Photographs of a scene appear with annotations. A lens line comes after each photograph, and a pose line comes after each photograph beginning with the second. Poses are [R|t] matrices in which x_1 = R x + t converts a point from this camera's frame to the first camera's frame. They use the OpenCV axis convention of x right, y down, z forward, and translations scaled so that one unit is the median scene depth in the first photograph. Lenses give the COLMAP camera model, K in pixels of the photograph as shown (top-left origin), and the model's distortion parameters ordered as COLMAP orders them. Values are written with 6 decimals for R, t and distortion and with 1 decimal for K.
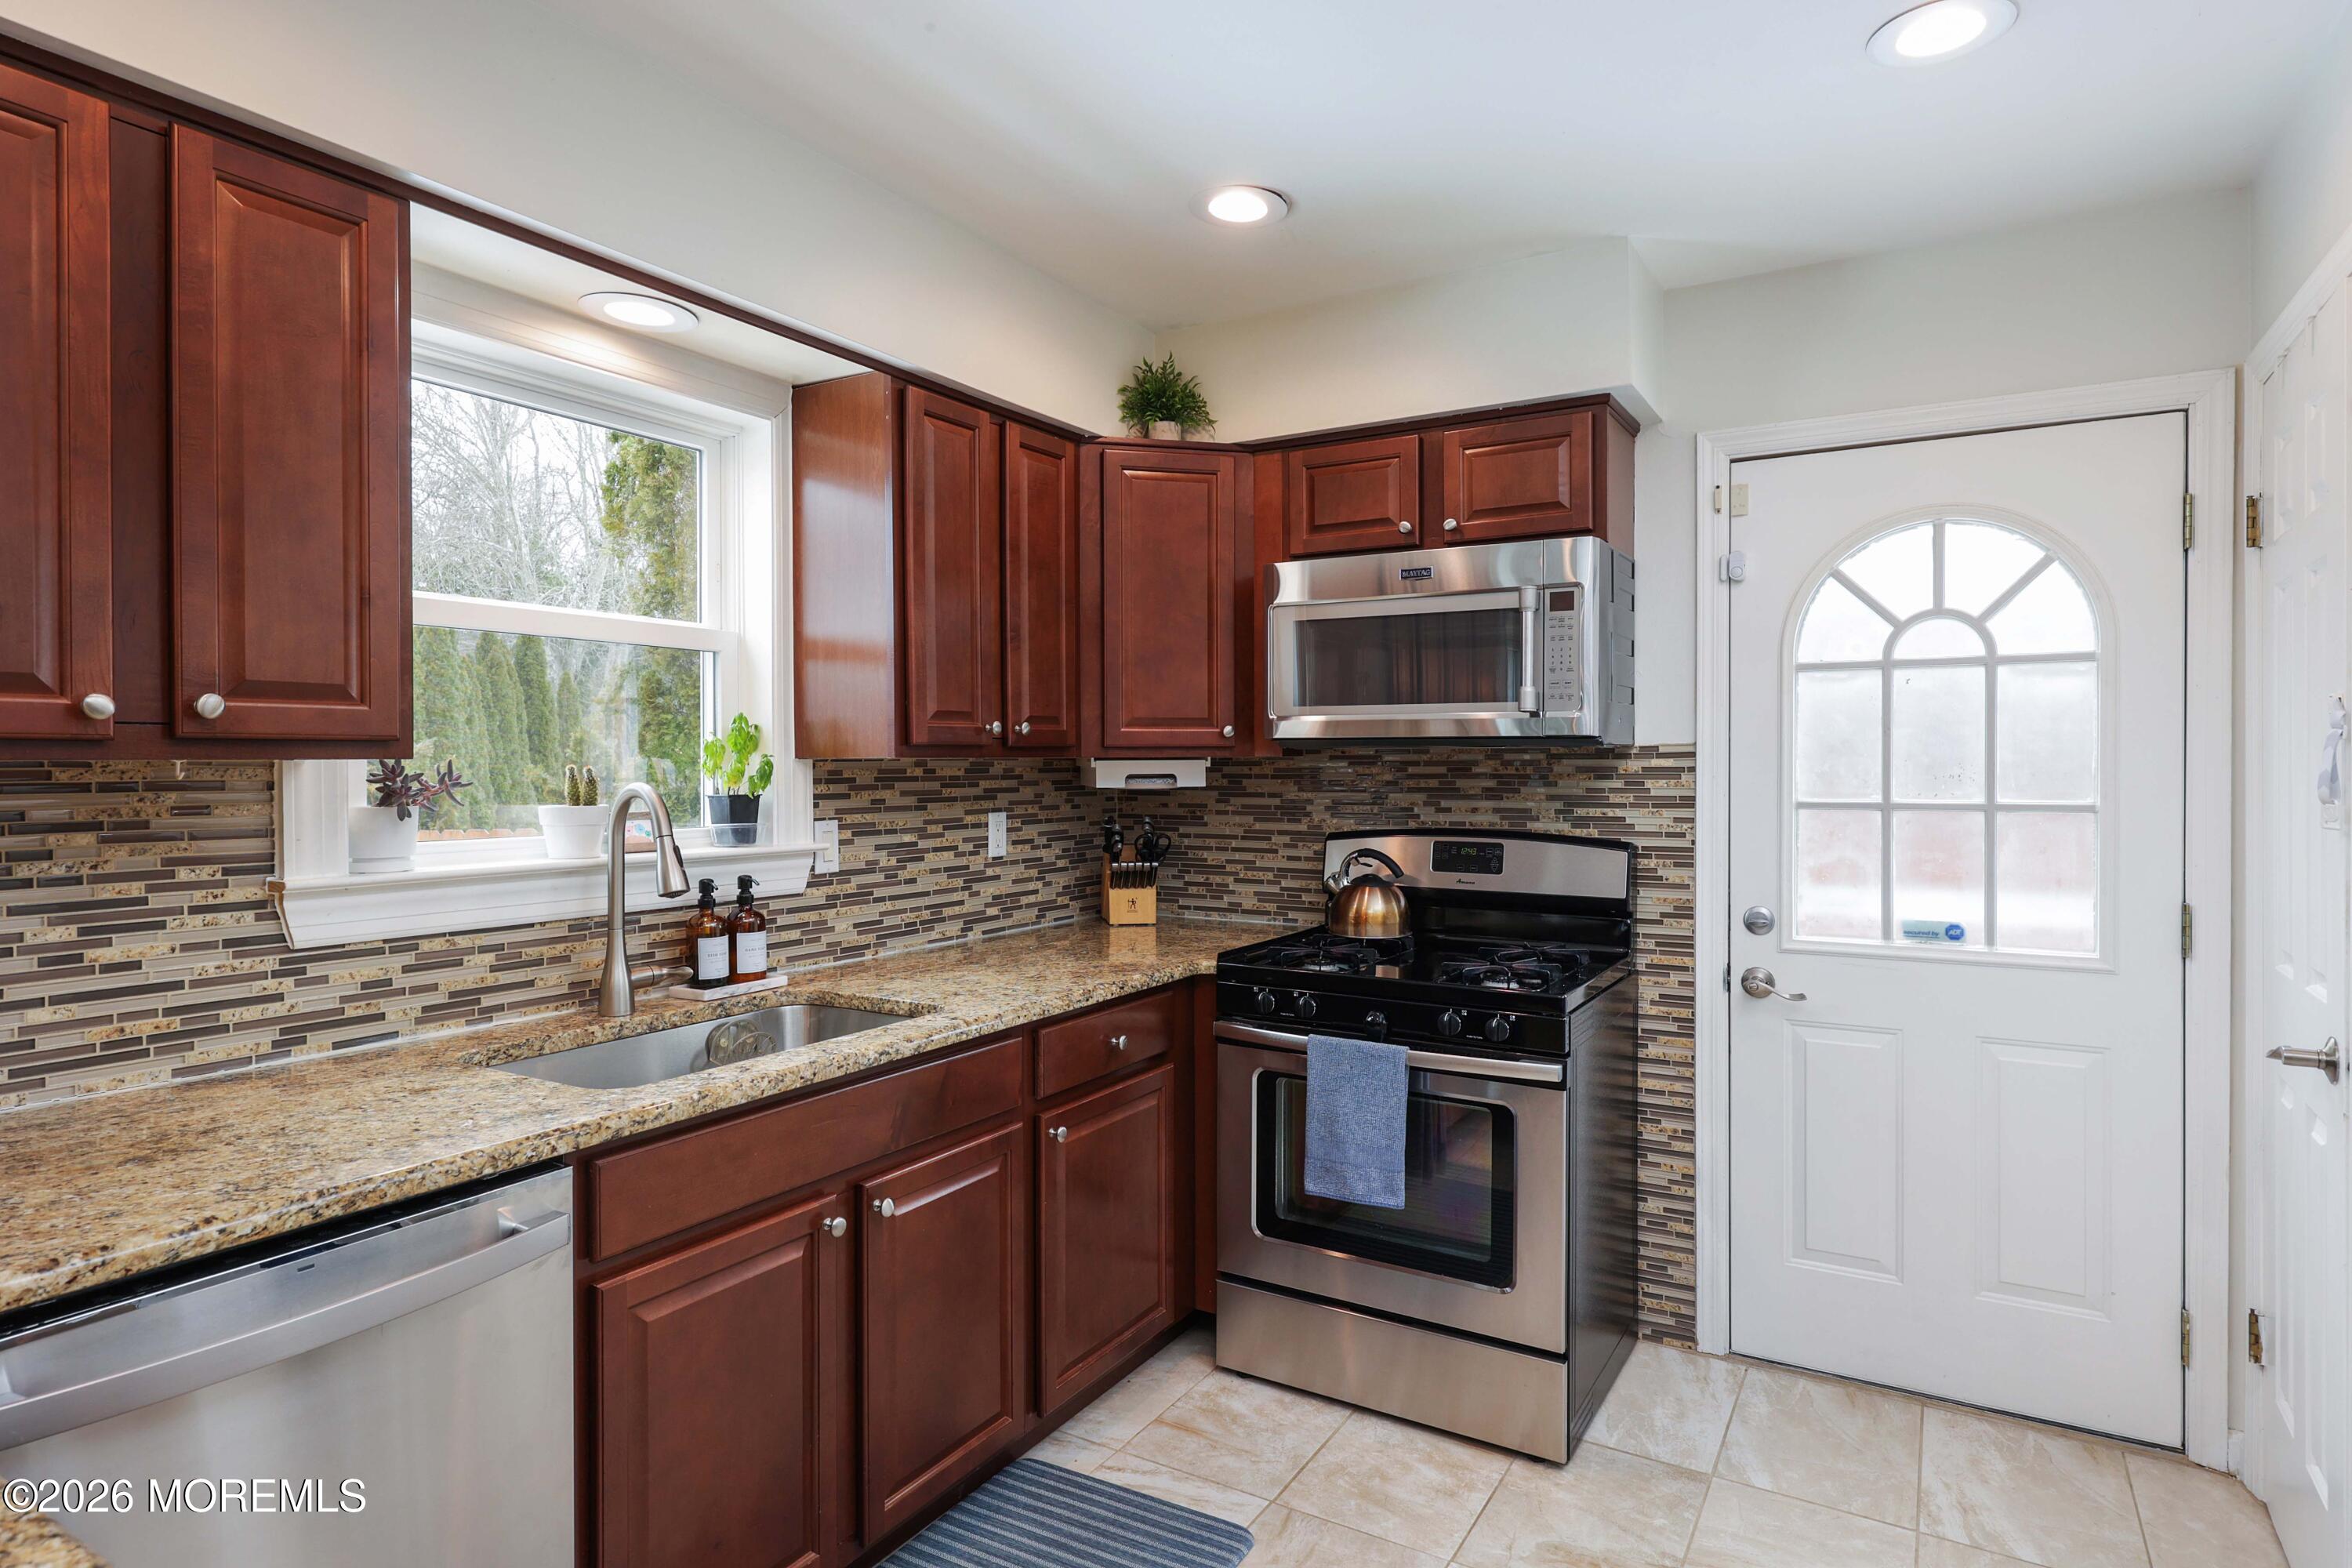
lens RADIAL K [[1288.1, 0, 1157.4], [0, 1288.1, 775.5], [0, 0, 1]] dist [0.001576, 0.000293]
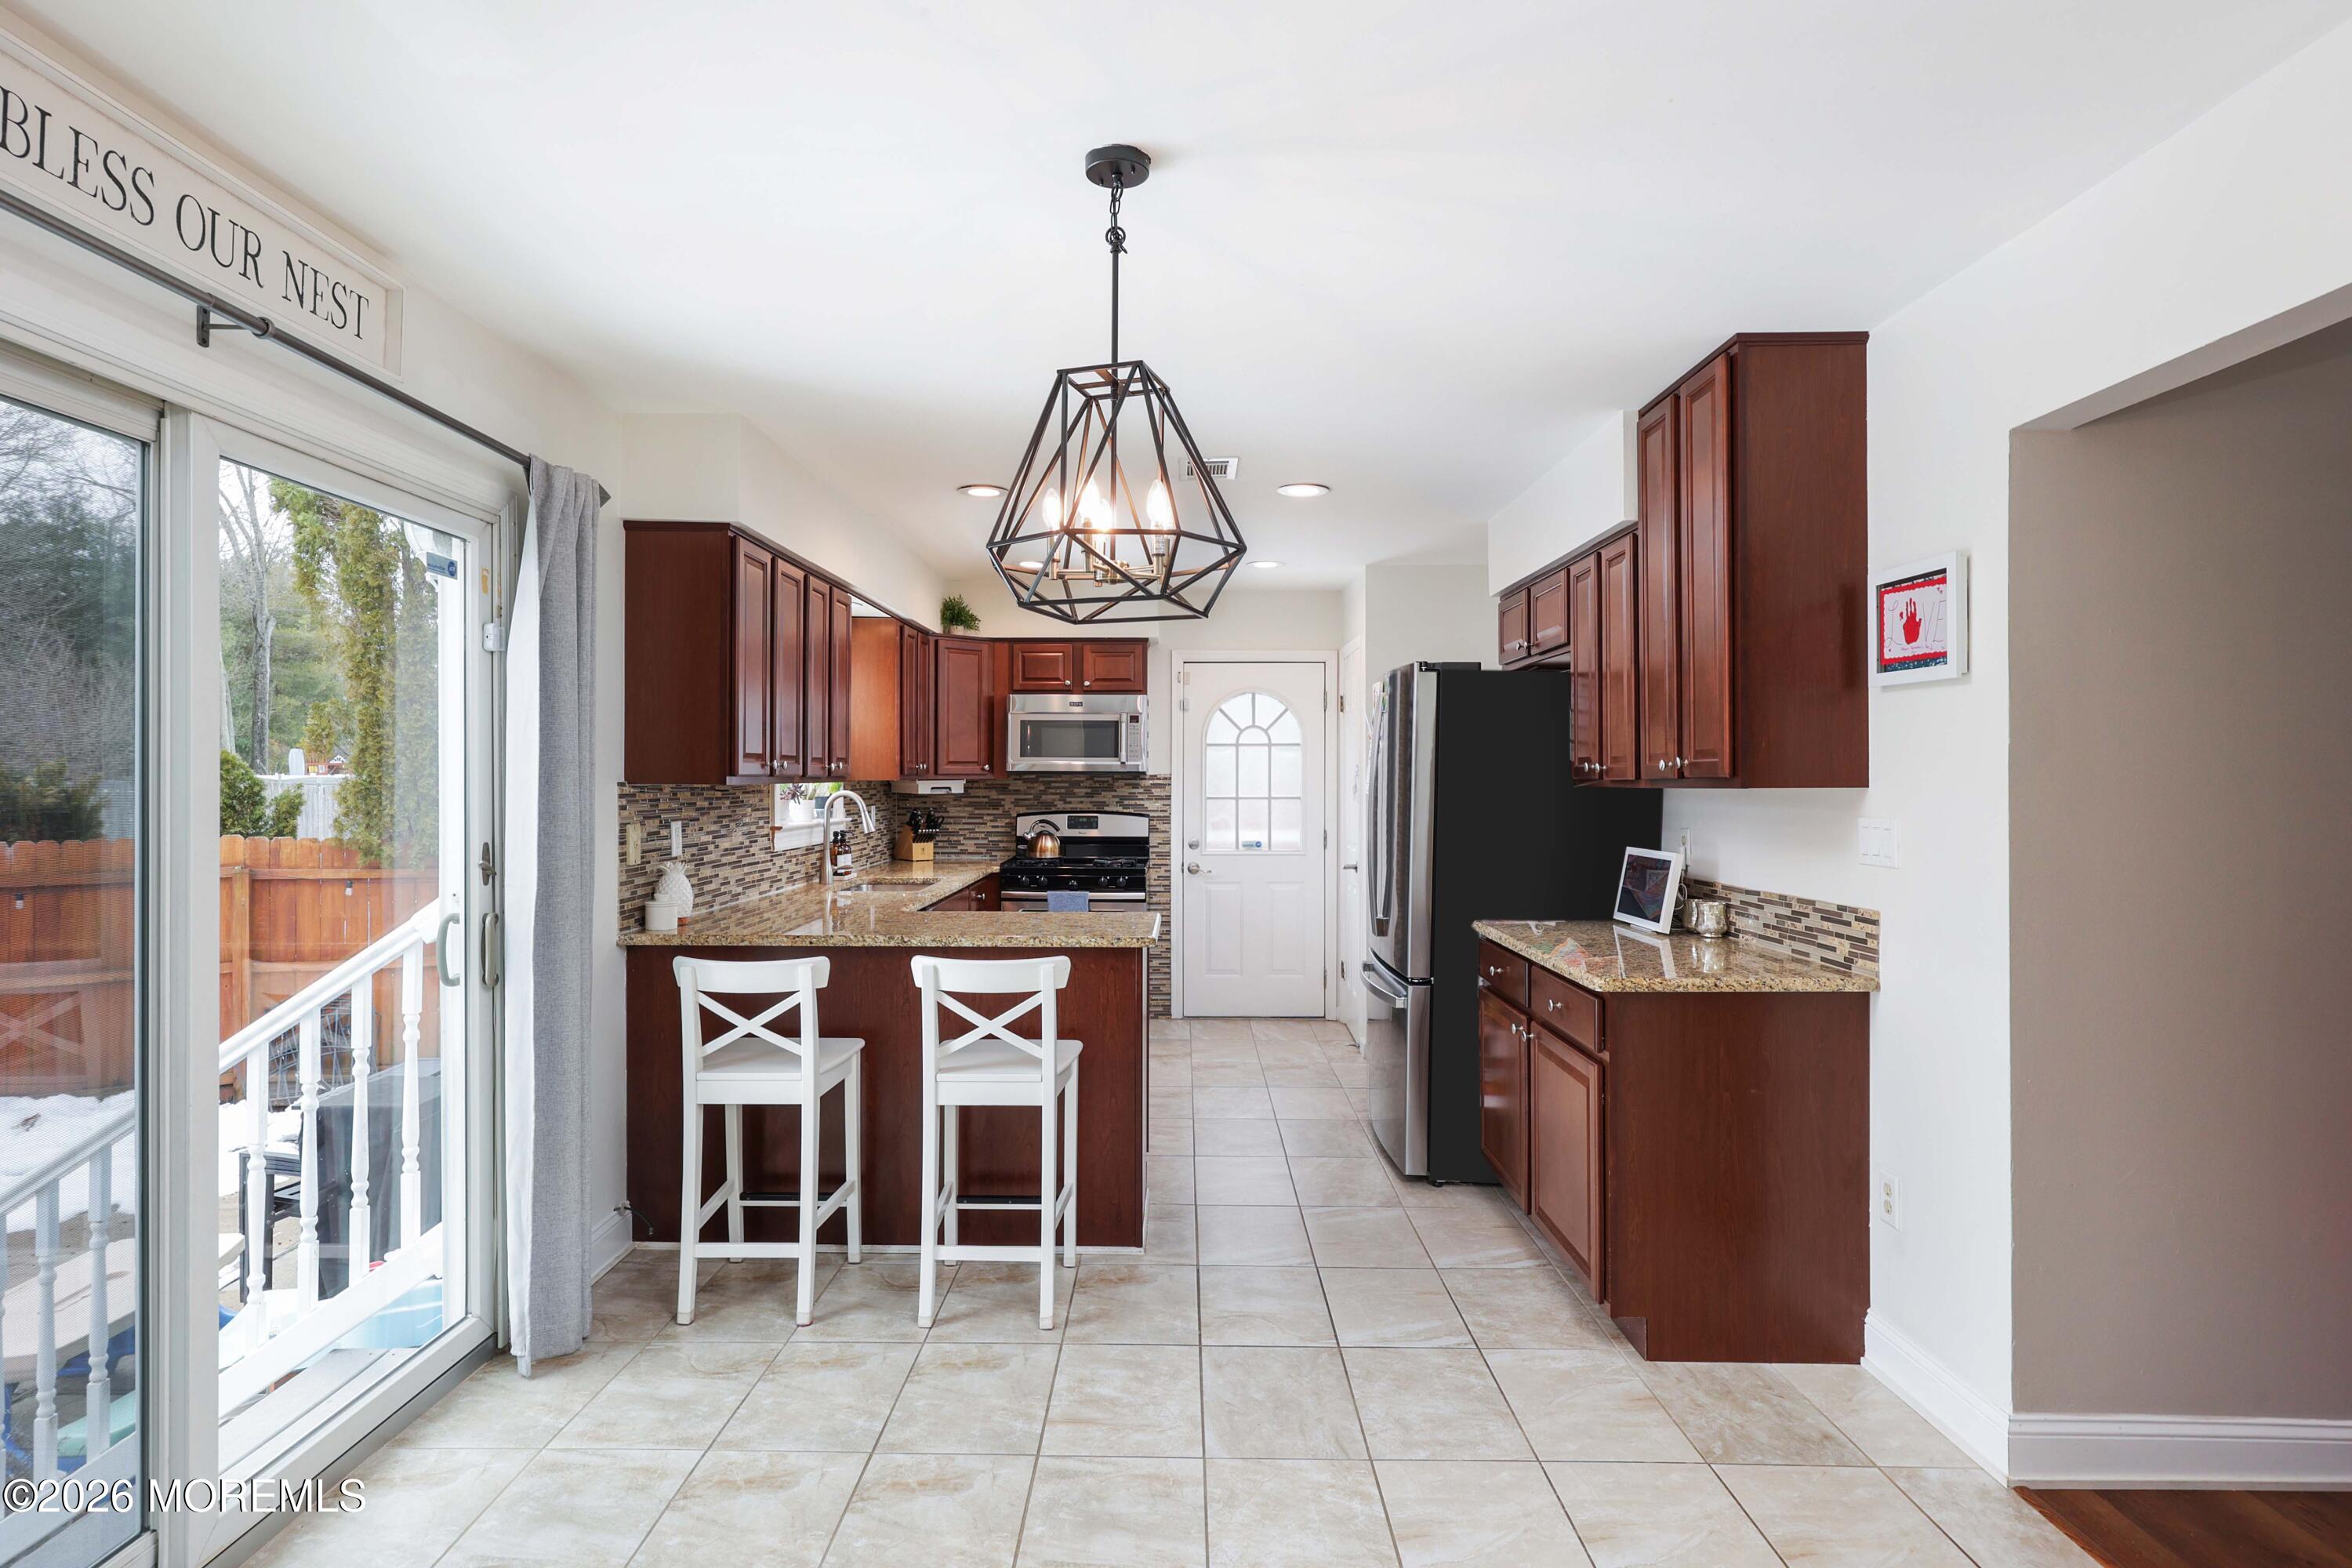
lens RADIAL K [[1375.0, 0, 1176.0], [0, 1375.0, 784.0], [0, 0, 1]] dist [0.013812, 0.002635]
pose [[0.852003, -0.002099, 0.523533, -1.024523], [0.003878, 0.999990, -0.002302, 0.000588], [-0.523523, 0.003992, 0.852002, -1.347774]]
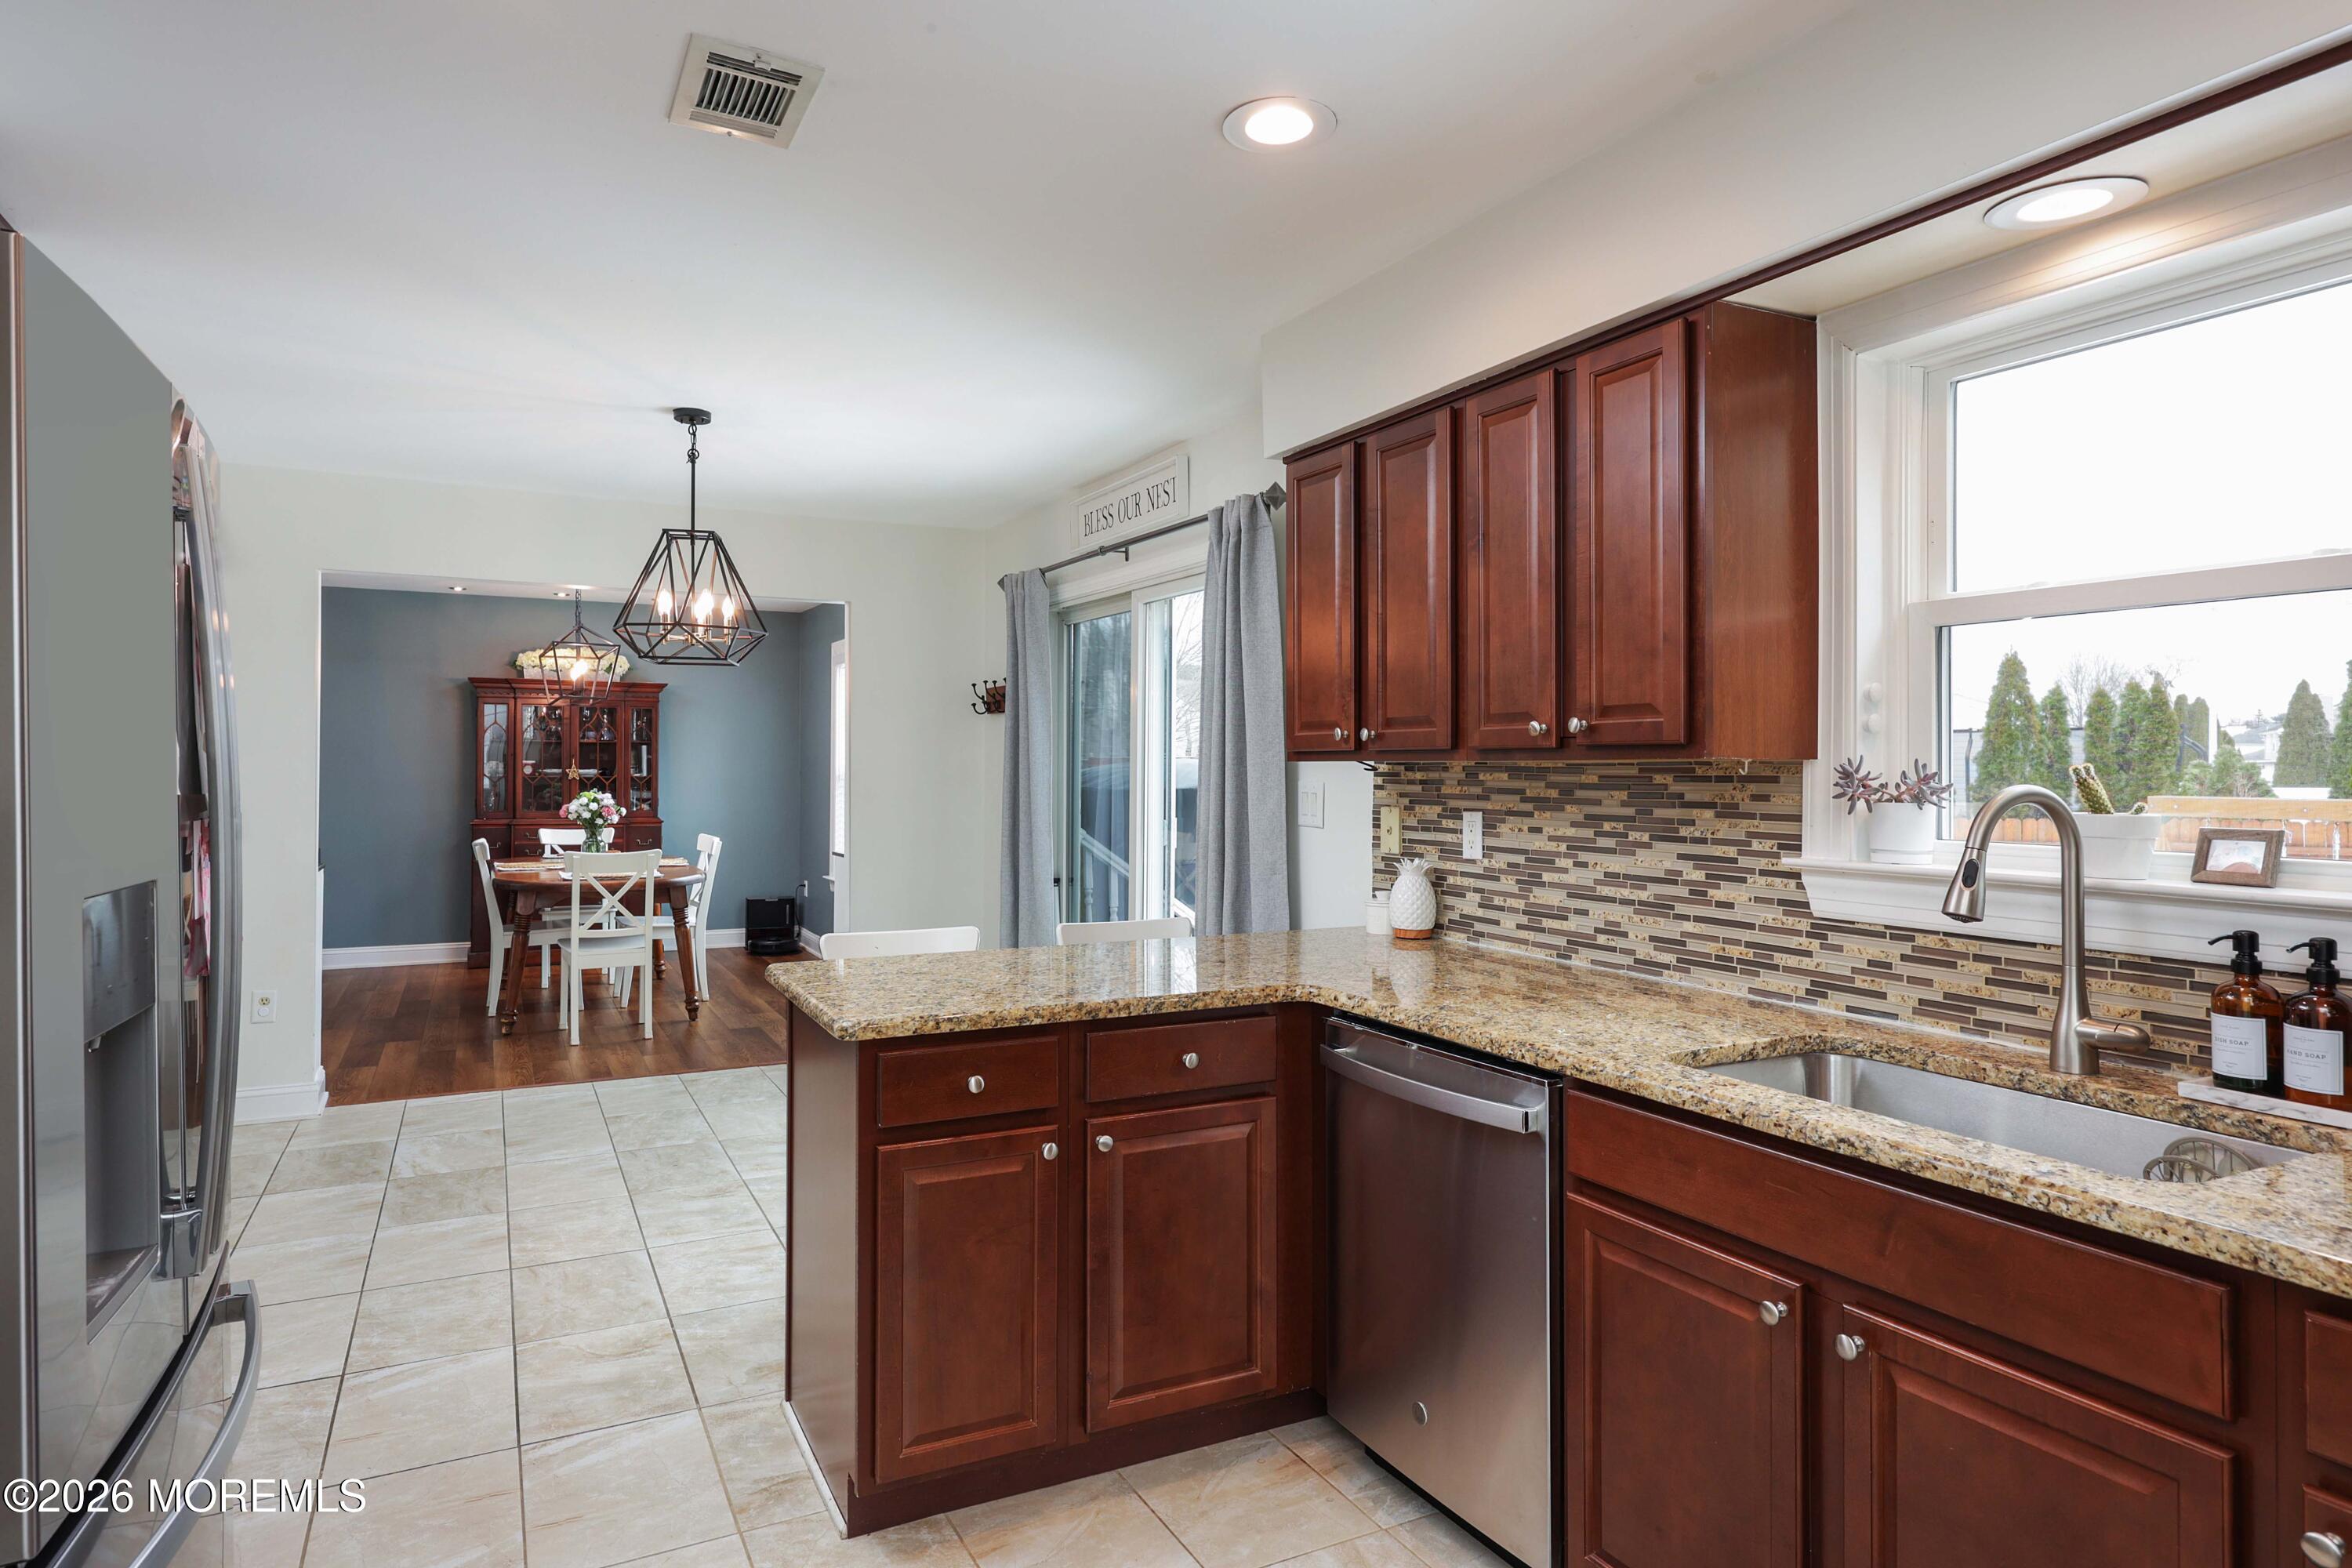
lens RADIAL K [[1288.1, 0, 1157.4], [0, 1288.1, 775.5], [0, 0, 1]] dist [0.001576, 0.000293]
pose [[-0.517257, 0.005510, -0.855812, 0.473454], [-0.010280, 0.999867, 0.012651, -0.004183], [0.855768, 0.015341, -0.517132, 0.764258]]
